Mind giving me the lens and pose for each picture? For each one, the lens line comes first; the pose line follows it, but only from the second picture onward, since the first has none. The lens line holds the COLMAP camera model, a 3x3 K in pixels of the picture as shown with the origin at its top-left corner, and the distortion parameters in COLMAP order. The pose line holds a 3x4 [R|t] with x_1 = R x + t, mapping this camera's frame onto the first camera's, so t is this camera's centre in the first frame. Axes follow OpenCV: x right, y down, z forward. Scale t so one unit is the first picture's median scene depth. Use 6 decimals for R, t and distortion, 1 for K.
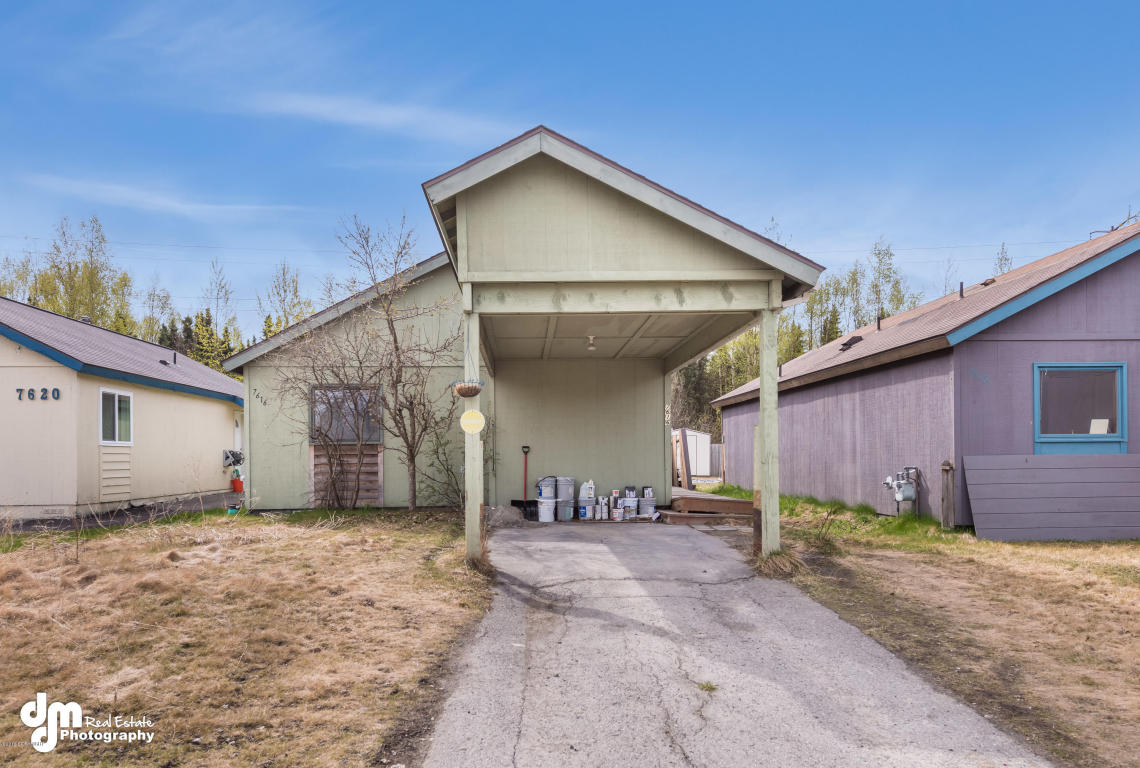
lens RADIAL K [[578.9, 0, 570.0], [0, 578.9, 384.0], [0, 0, 1]] dist [0.019198, -0.000198]
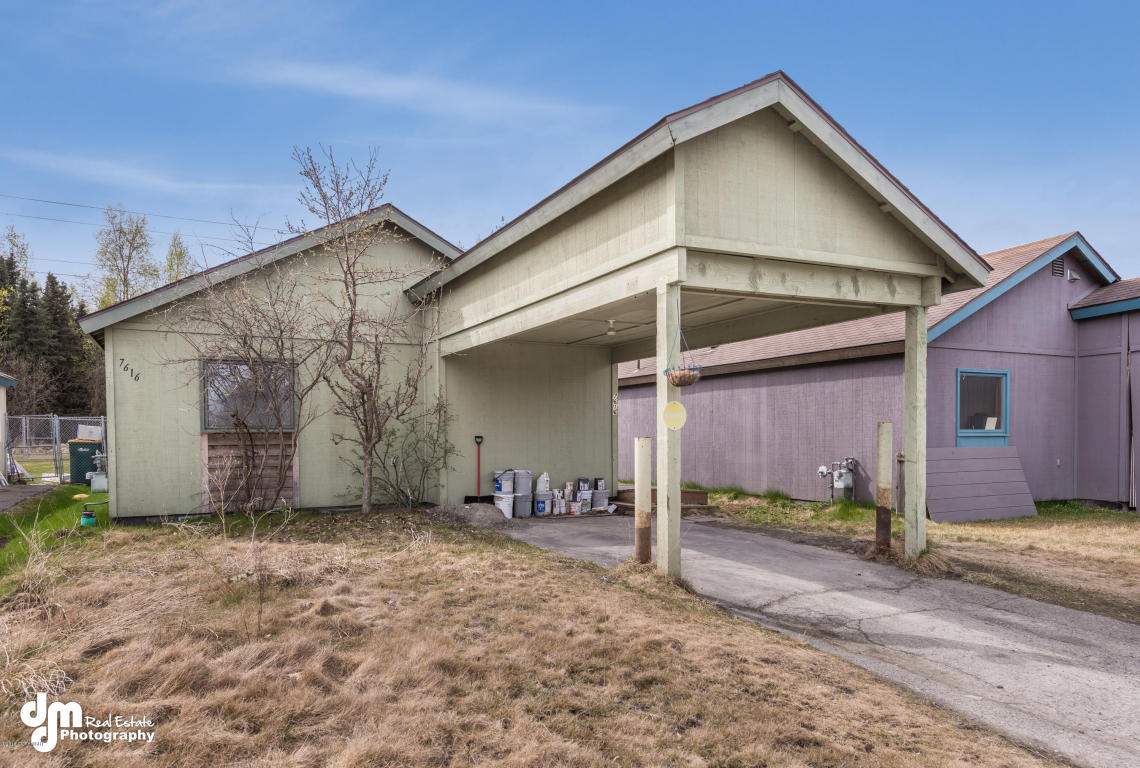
lens RADIAL K [[578.9, 0, 570.0], [0, 578.9, 384.0], [0, 0, 1]] dist [0.019198, -0.000198]
pose [[0.952079, 0.033435, 0.304019, -0.265344], [-0.040630, 0.999023, 0.017368, 0.005482], [-0.303141, -0.028888, 0.952508, 0.118750]]
